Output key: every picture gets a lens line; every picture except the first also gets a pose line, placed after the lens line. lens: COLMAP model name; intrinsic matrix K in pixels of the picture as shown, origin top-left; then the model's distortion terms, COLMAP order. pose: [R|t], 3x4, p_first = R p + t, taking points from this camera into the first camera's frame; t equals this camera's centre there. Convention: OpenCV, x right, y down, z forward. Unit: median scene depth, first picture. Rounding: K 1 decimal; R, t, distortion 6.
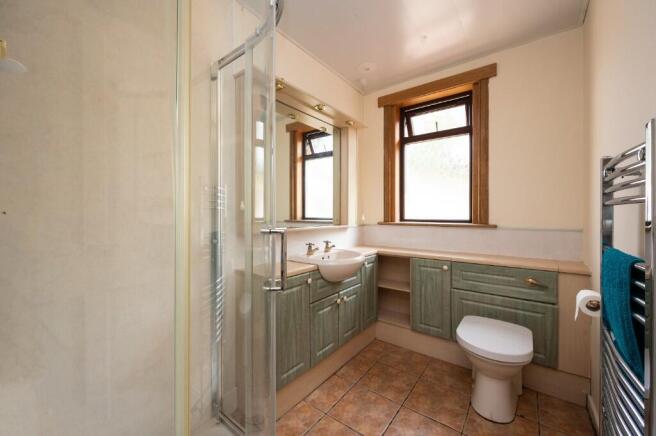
lens RADIAL K [[258.6, 0, 325.1], [0, 258.6, 213.9], [0, 0, 1]] dist [-0.002271, -0.000167]
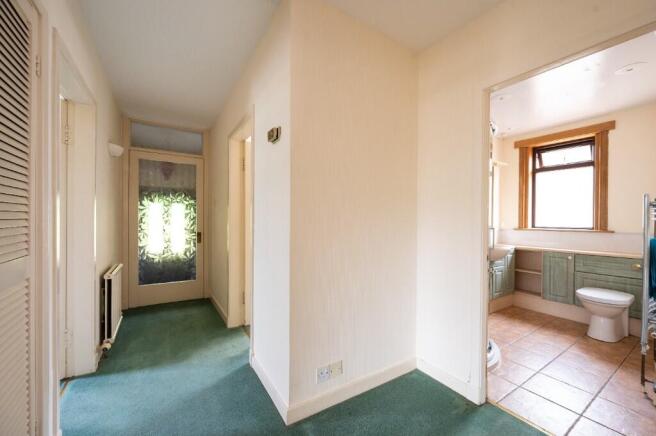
lens RADIAL K [[258.6, 0, 330.1], [0, 258.6, 221.2], [0, 0, 1]] dist [-0.002271, -0.000167]
pose [[0.945939, 0.011408, -0.324145, -0.354869], [-0.011636, 0.999932, 0.001236, 0.004196], [0.324137, 0.002603, 0.946007, -0.833794]]
